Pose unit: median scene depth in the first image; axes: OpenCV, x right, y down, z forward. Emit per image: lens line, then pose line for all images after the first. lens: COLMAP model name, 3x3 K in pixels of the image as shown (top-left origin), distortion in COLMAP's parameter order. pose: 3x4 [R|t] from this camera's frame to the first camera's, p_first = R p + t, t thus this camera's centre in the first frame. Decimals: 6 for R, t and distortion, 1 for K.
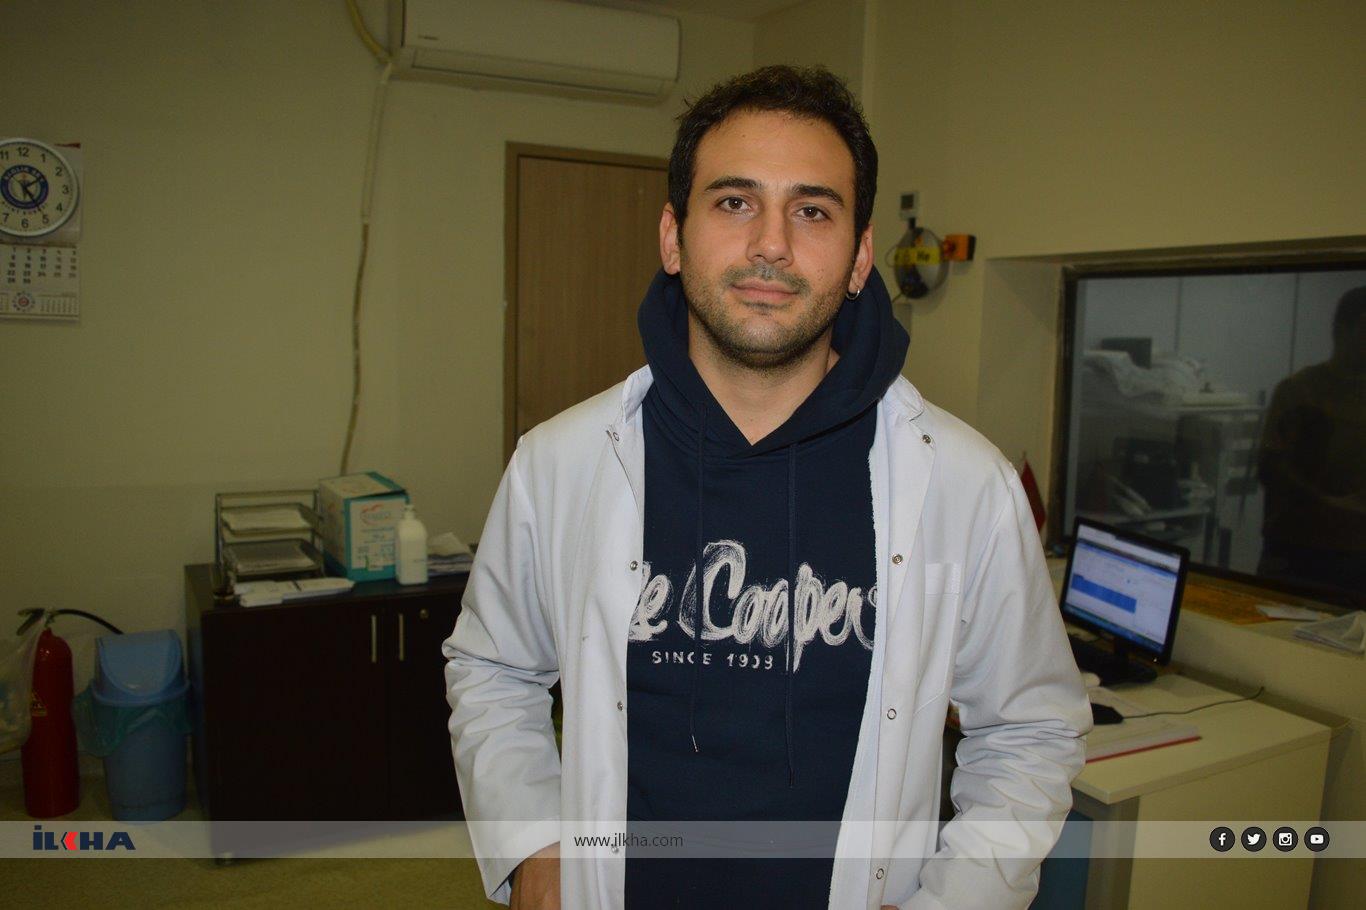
lens RADIAL K [[1090.5, 0, 683.0], [0, 1090.5, 455.0], [0, 0, 1]] dist [-0.051400, -0.004872]
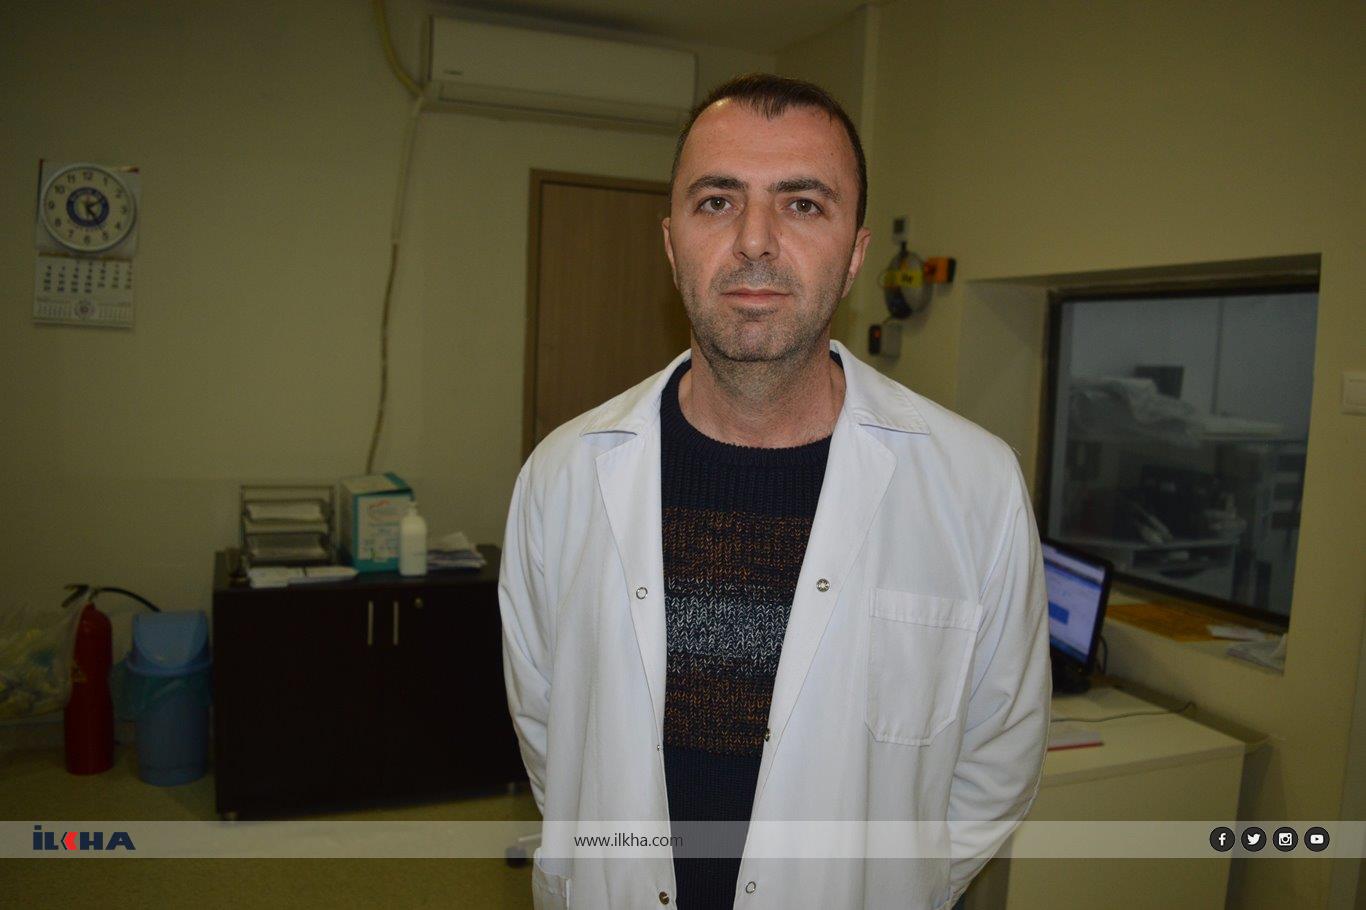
lens RADIAL K [[1090.5, 0, 683.0], [0, 1090.5, 455.0], [0, 0, 1]] dist [-0.051400, -0.004872]
pose [[0.994320, 0.027161, -0.102911, 0.124339], [-0.029890, 0.999239, -0.025064, 0.017942], [0.102152, 0.027998, 0.994375, -0.047031]]
